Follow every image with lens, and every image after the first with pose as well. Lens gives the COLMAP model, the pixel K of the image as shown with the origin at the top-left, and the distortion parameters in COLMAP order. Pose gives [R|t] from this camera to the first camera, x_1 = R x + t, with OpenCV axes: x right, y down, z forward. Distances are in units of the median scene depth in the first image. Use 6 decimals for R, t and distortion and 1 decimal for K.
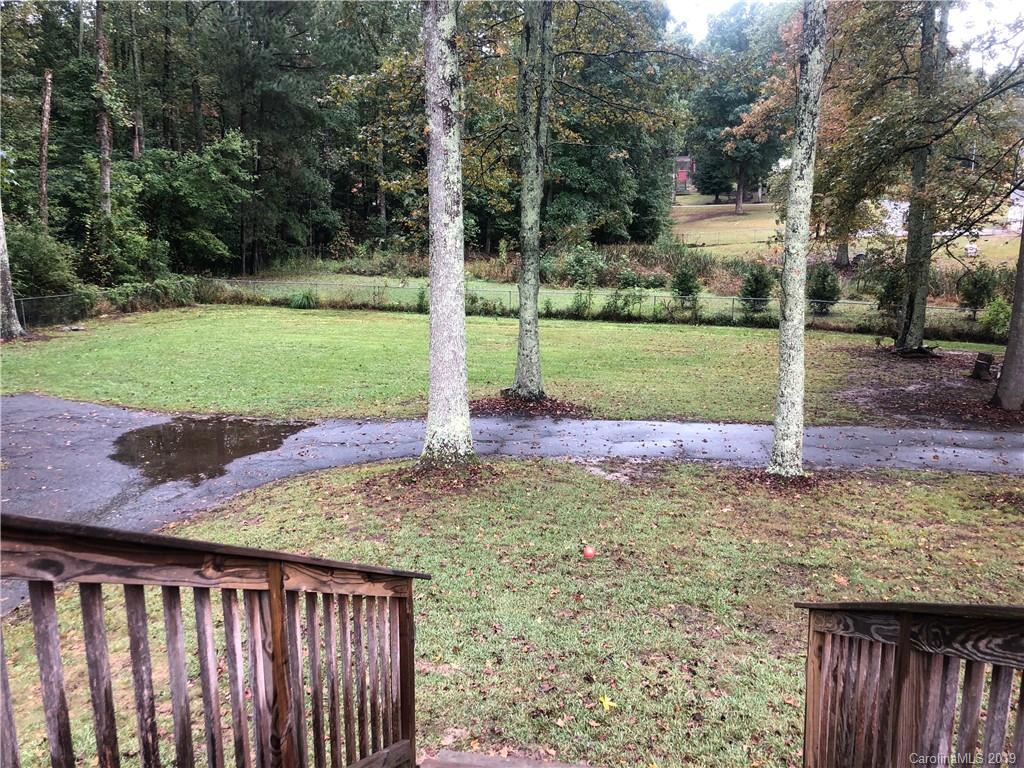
lens RADIAL K [[839.1, 0, 501.5], [0, 839.1, 377.5], [0, 0, 1]] dist [0.027648, -0.016574]
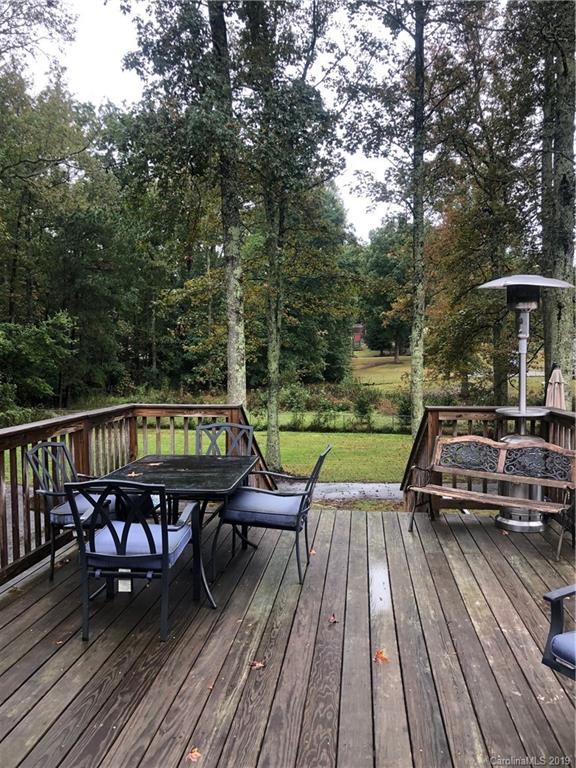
lens RADIAL K [[629.4, 0, 290.4], [0, 629.4, 384.6], [0, 0, 1]] dist [0.027648, -0.016574]
pose [[0.994992, -0.010606, 0.099386, -0.031738], [0.026247, 0.987182, -0.157425, 0.028190], [-0.096443, 0.159246, 0.982517, -0.148313]]
